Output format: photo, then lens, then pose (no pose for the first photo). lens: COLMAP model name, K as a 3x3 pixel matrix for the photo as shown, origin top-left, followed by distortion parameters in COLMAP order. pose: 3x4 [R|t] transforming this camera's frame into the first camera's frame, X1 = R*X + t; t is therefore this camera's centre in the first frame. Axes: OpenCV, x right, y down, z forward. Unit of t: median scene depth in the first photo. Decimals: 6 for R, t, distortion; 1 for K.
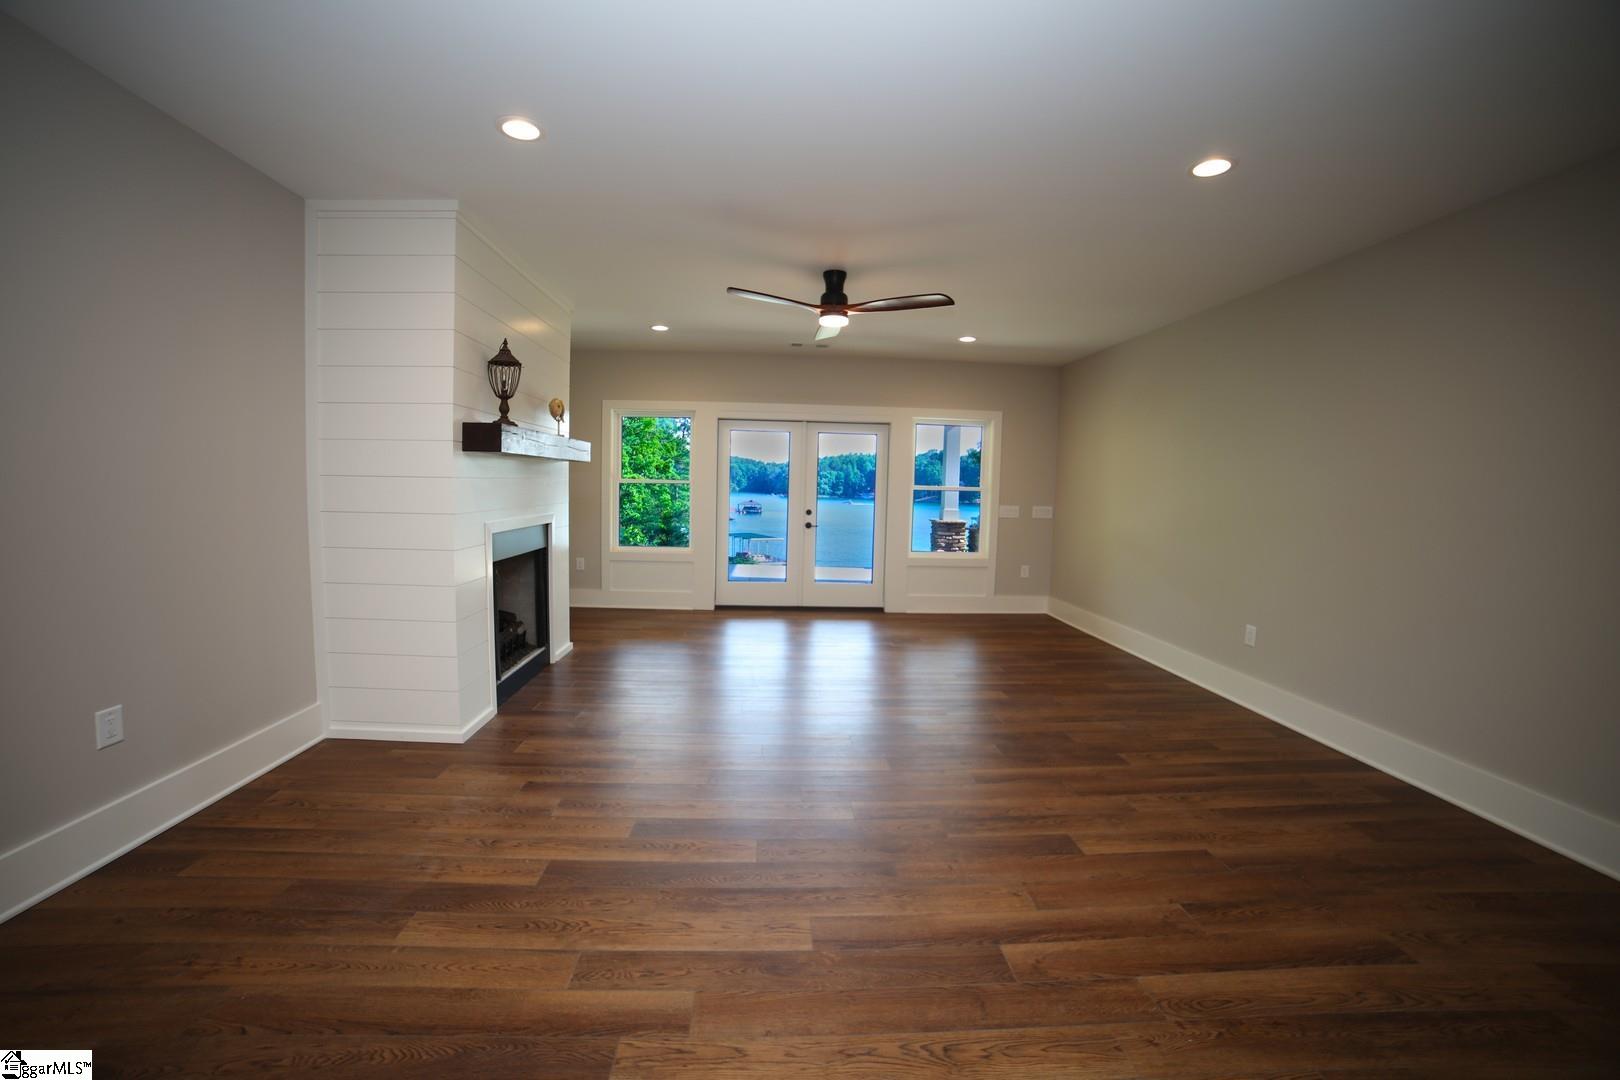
lens RADIAL K [[649.0, 0, 798.8], [0, 649.0, 536.5], [0, 0, 1]] dist [-0.101475, 0.035959]
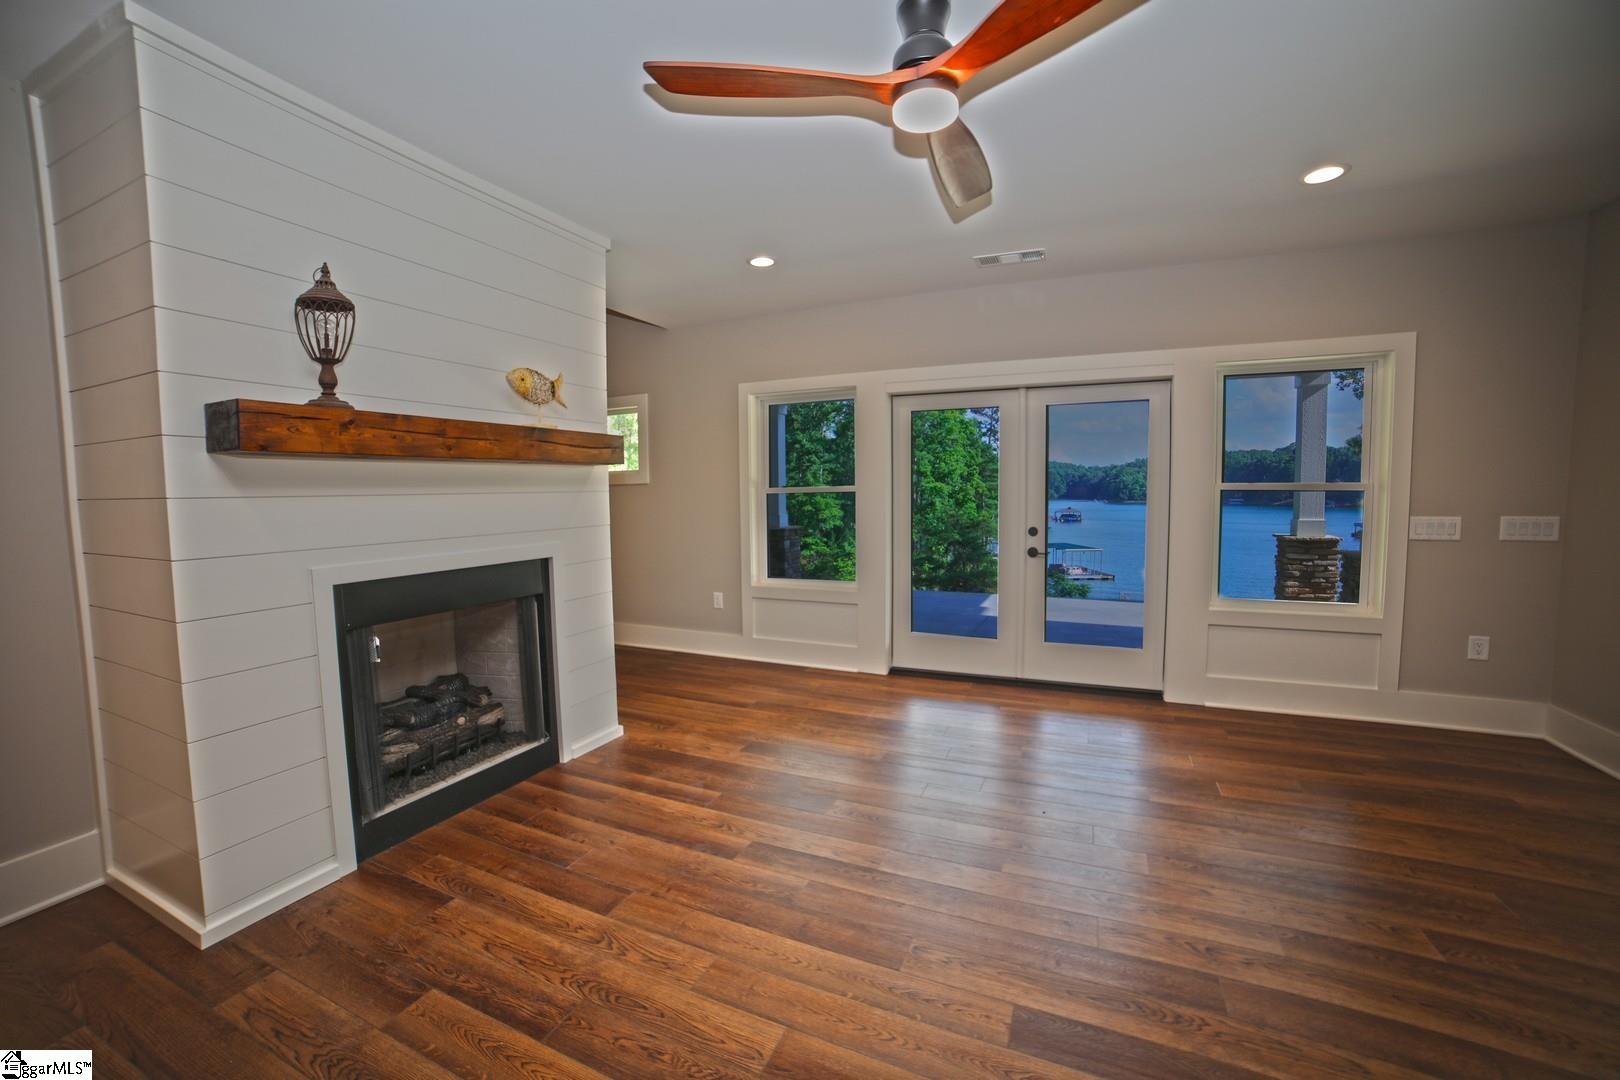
lens RADIAL K [[649.0, 0, 798.8], [0, 649.0, 536.5], [0, 0, 1]] dist [-0.101475, 0.035959]
pose [[0.887246, -0.002401, -0.461290, 0.100059], [-0.004018, 0.999908, -0.012934, -0.023348], [0.461278, 0.013329, 0.887155, 0.339227]]
